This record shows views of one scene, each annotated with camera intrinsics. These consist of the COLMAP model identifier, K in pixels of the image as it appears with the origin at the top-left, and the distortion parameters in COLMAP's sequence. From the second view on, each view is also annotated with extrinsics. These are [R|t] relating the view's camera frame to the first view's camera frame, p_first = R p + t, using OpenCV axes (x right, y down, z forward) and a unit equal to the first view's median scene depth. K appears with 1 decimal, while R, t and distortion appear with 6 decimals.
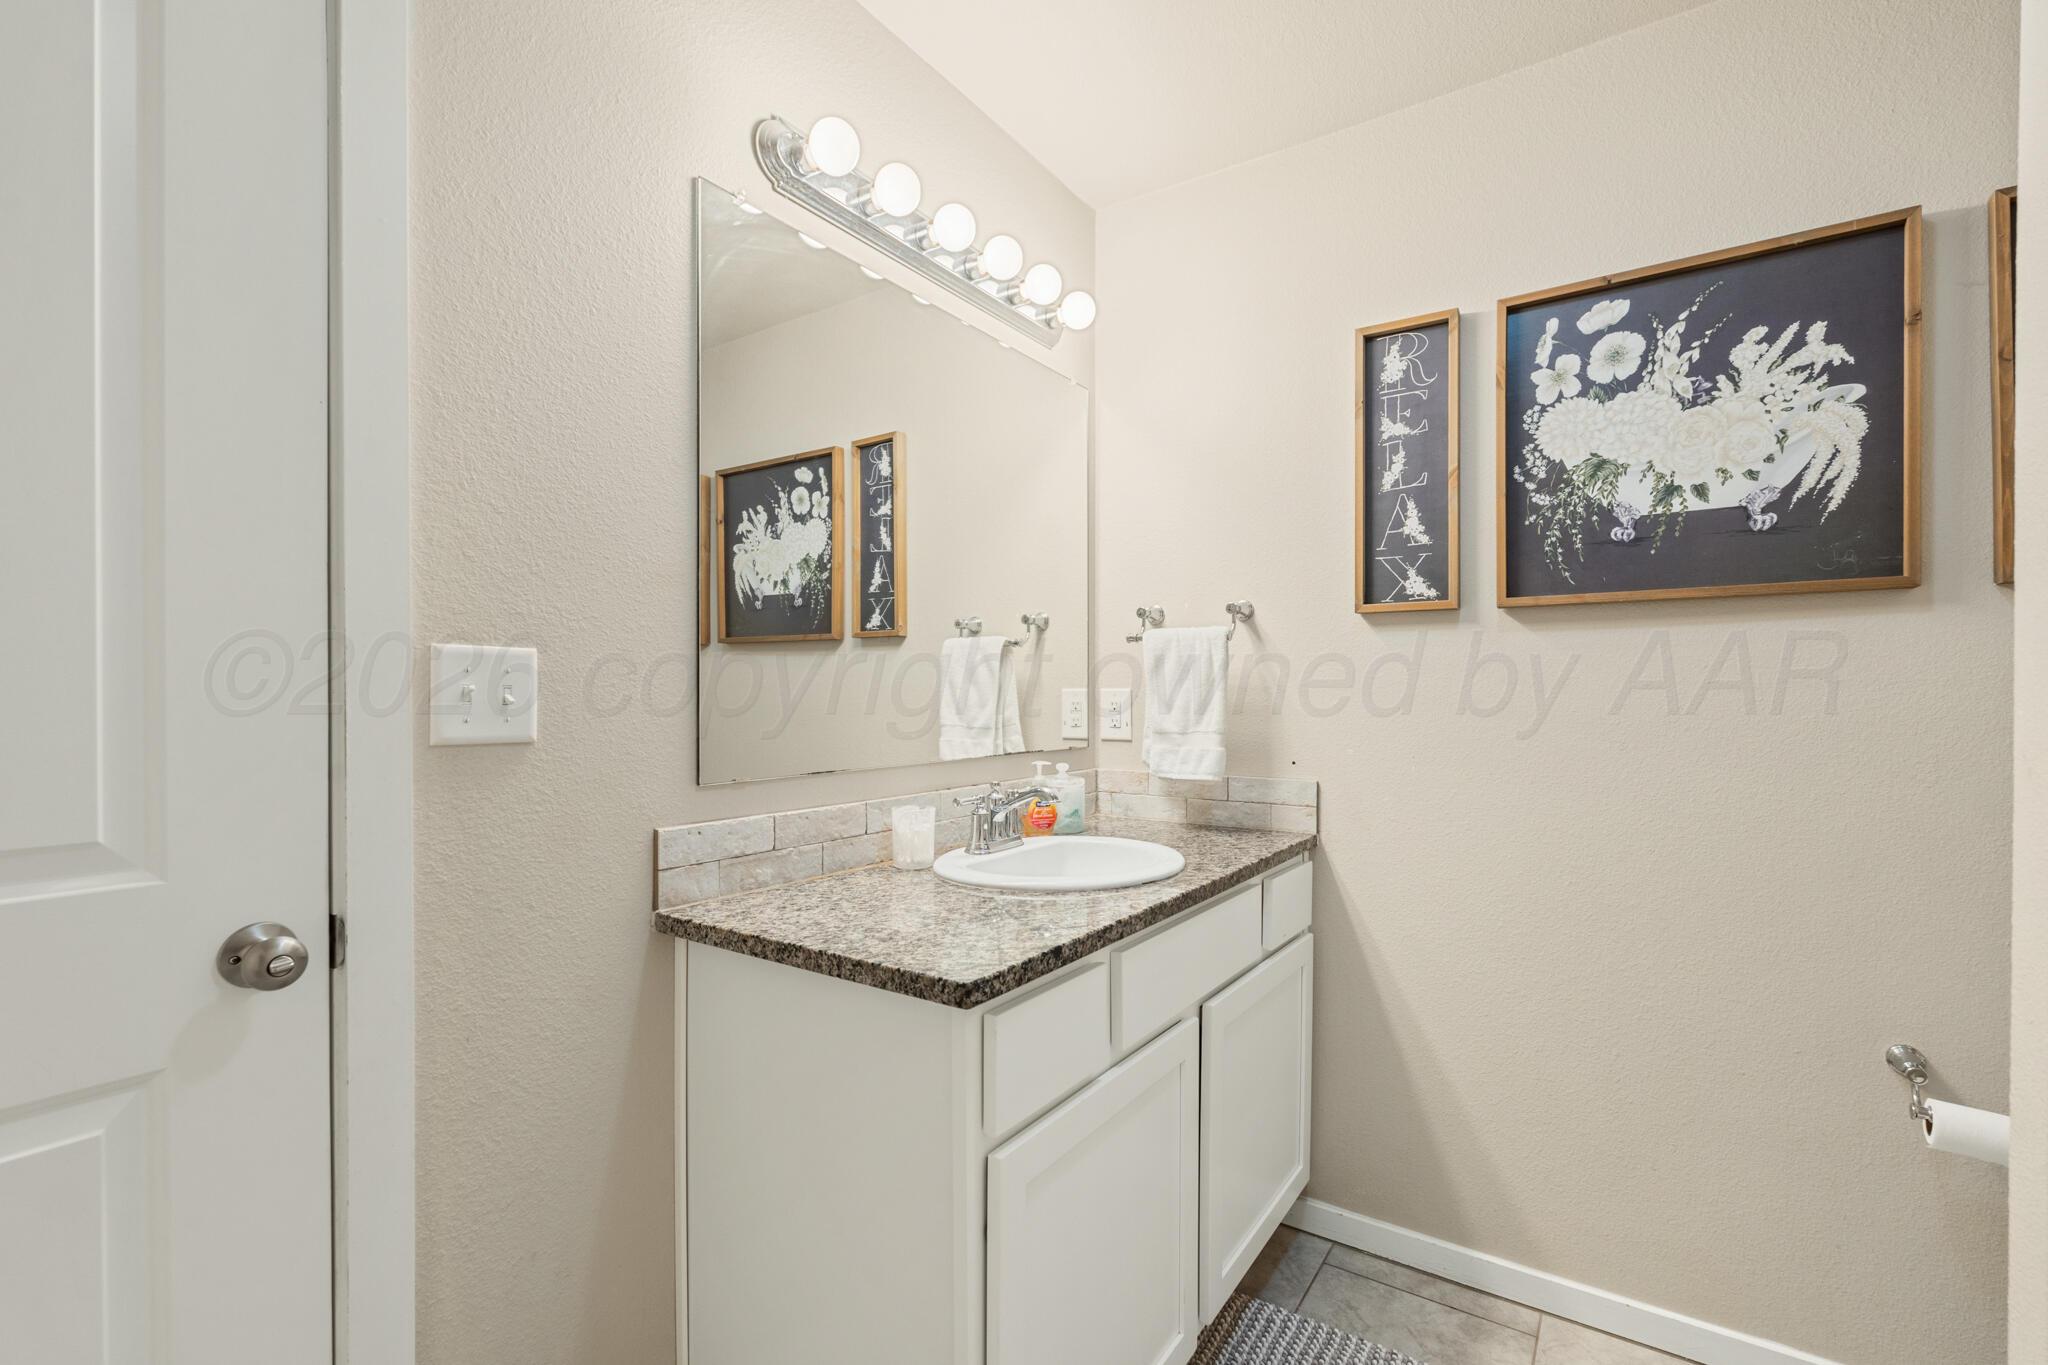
lens RADIAL K [[900.9, 0, 1034.3], [0, 900.9, 692.9], [0, 0, 1]] dist [-0.005355, 0.000232]
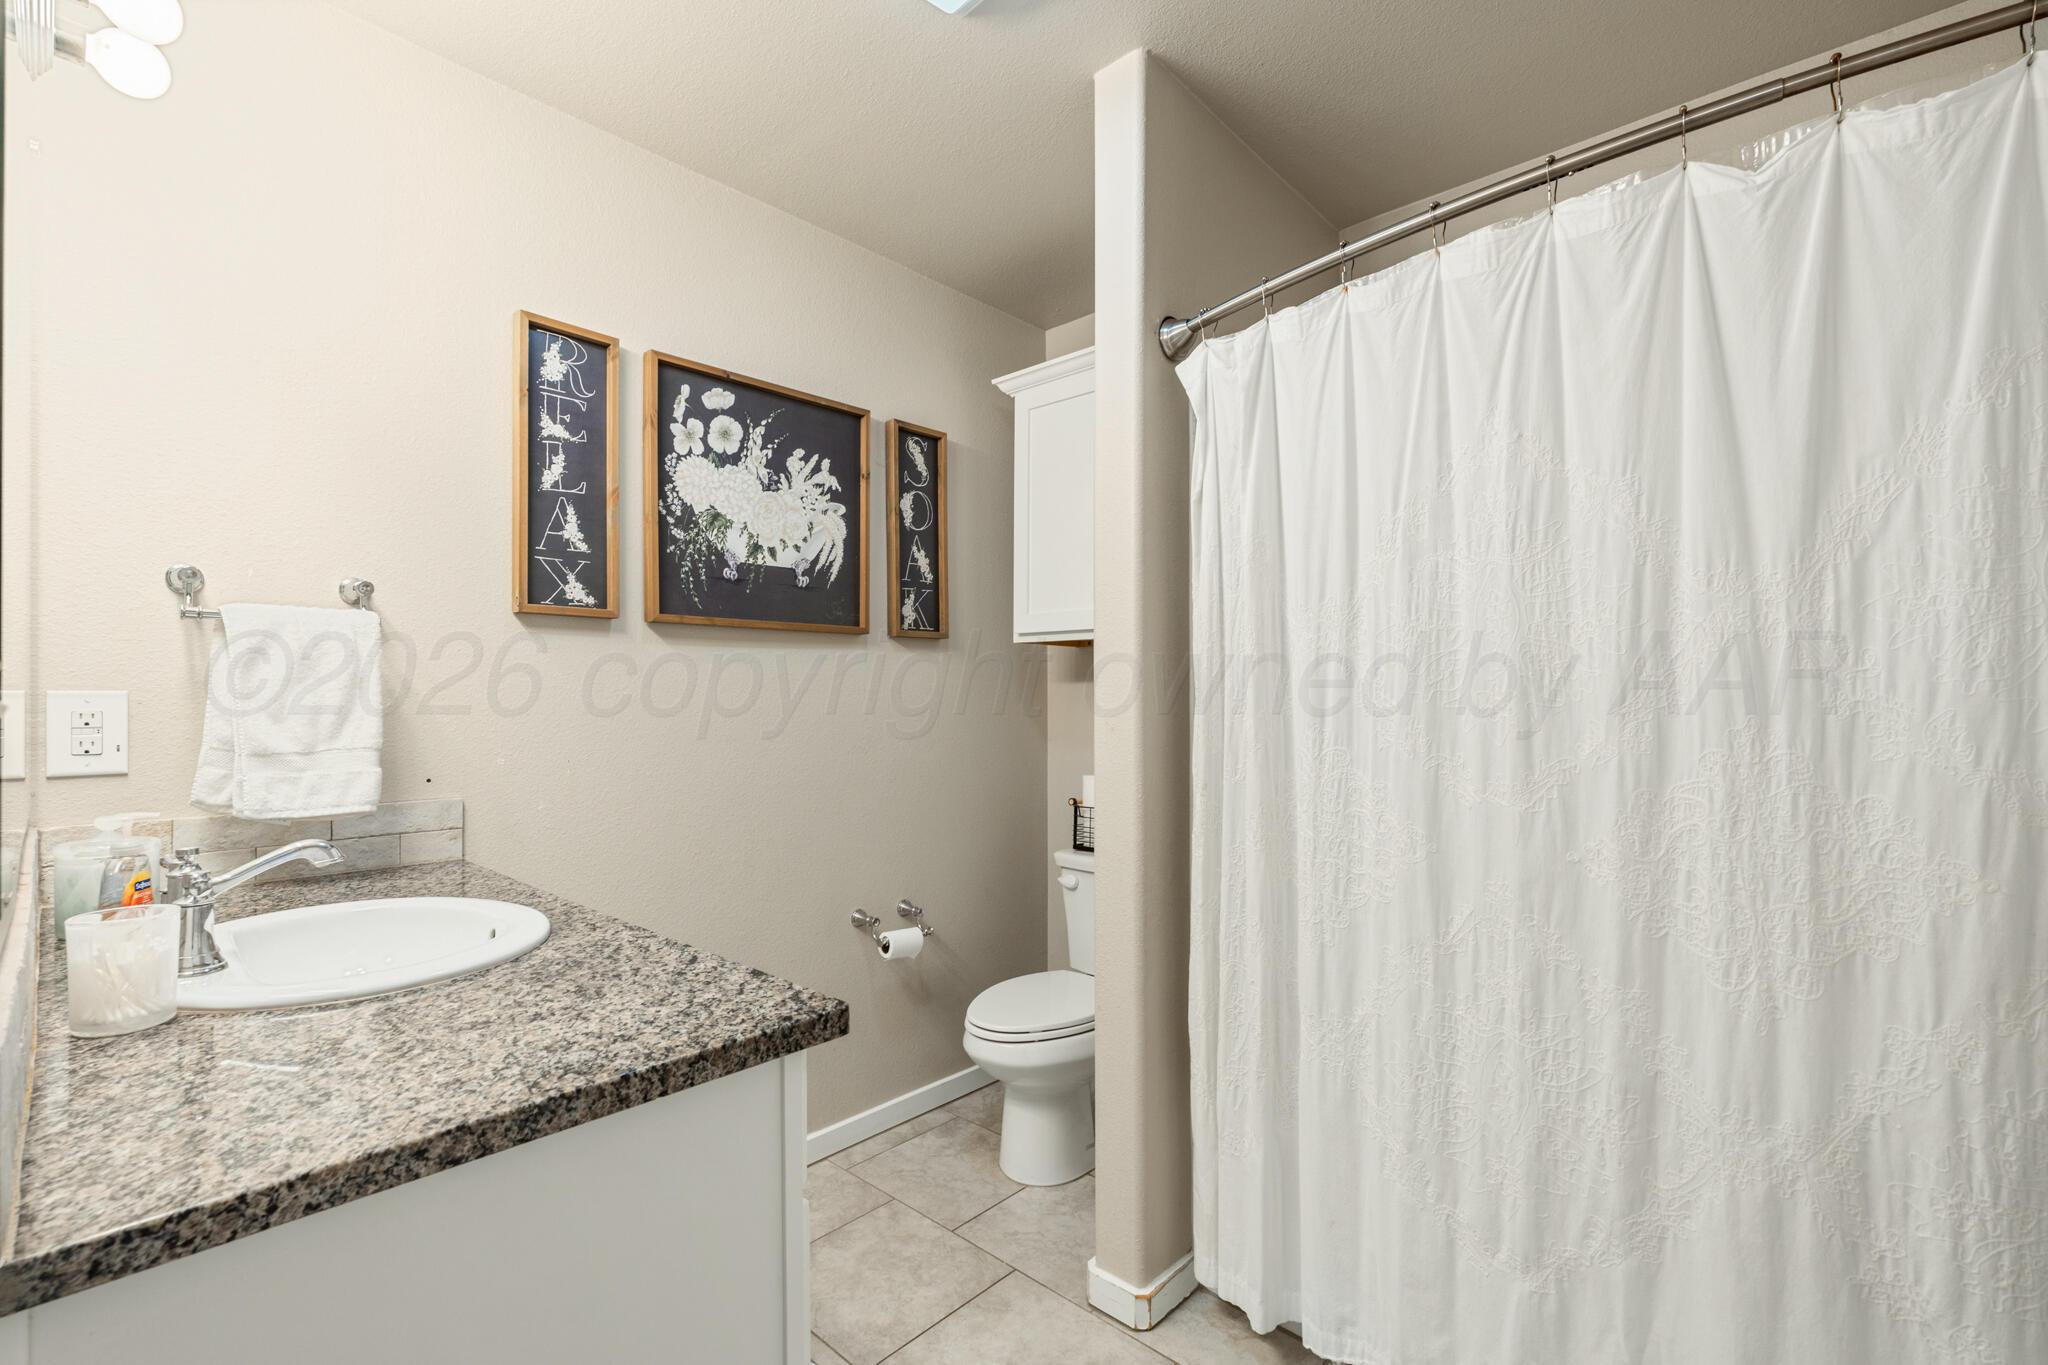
lens RADIAL K [[900.9, 0, 1036.4], [0, 900.9, 688.2], [0, 0, 1]] dist [-0.005355, 0.000232]
pose [[0.136703, 0.010044, 0.990561, -0.551774], [0.001258, 0.999946, -0.010312, 0.001054], [-0.990611, 0.002655, 0.136683, 0.379901]]
